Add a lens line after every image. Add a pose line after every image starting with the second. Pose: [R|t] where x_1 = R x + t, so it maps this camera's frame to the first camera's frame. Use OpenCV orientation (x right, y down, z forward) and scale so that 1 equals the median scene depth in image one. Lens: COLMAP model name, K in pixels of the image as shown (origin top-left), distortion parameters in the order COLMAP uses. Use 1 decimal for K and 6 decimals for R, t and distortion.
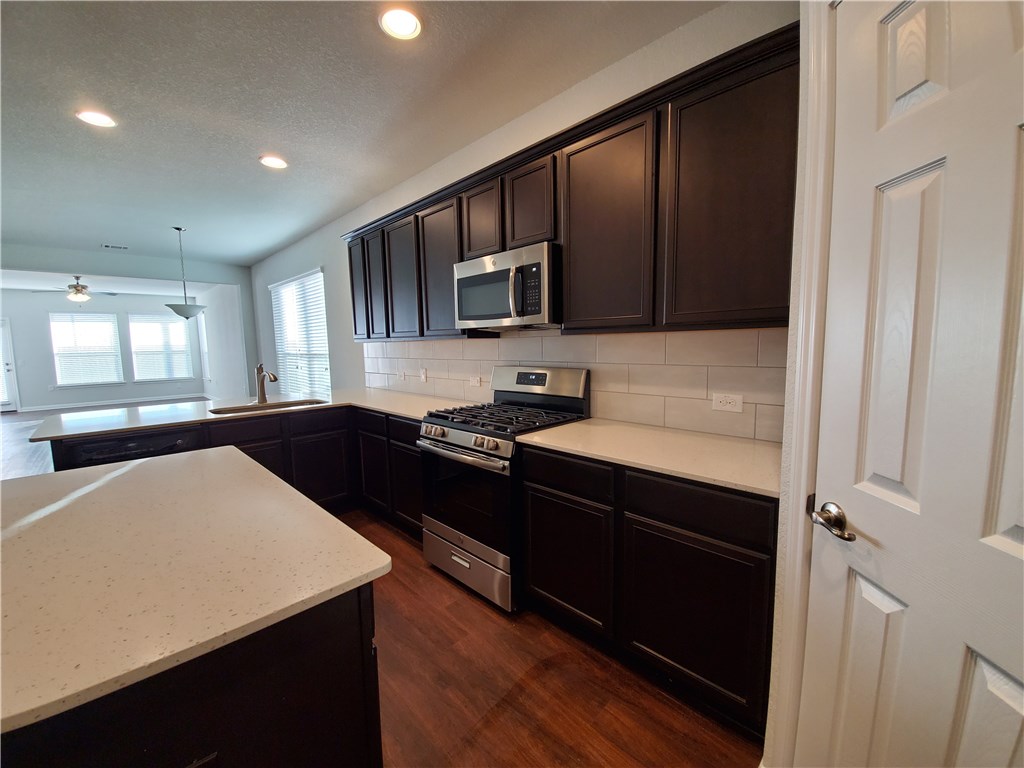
lens RADIAL K [[407.6, 0, 513.3], [0, 407.6, 387.7], [0, 0, 1]] dist [0.008487, -0.013948]
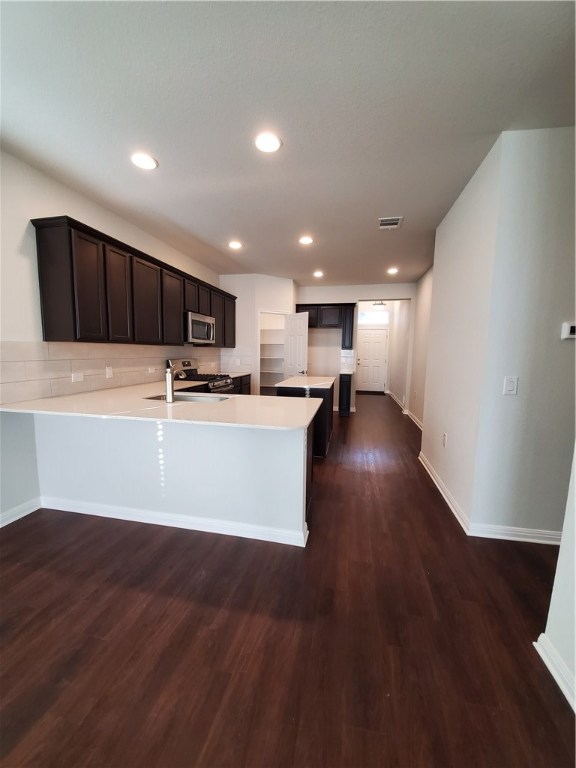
lens RADIAL K [[305.7, 0, 283.6], [0, 305.7, 388.3], [0, 0, 1]] dist [0.008487, -0.013948]
pose [[-0.533293, -0.084423, 0.841707, -1.859631], [0.093283, 0.983070, 0.157705, -0.116496], [-0.840771, 0.162620, -0.516390, 1.519543]]
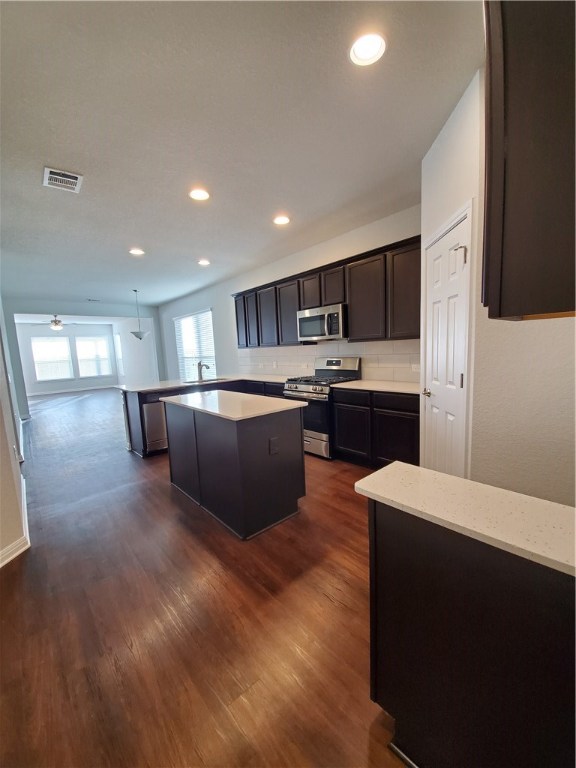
lens RADIAL K [[305.7, 0, 283.6], [0, 305.7, 388.3], [0, 0, 1]] dist [0.008487, -0.013948]
pose [[0.997066, -0.020924, -0.073628, -0.108049], [0.022694, 0.999471, 0.023277, 0.070760], [0.073102, -0.024879, 0.997014, -0.668828]]
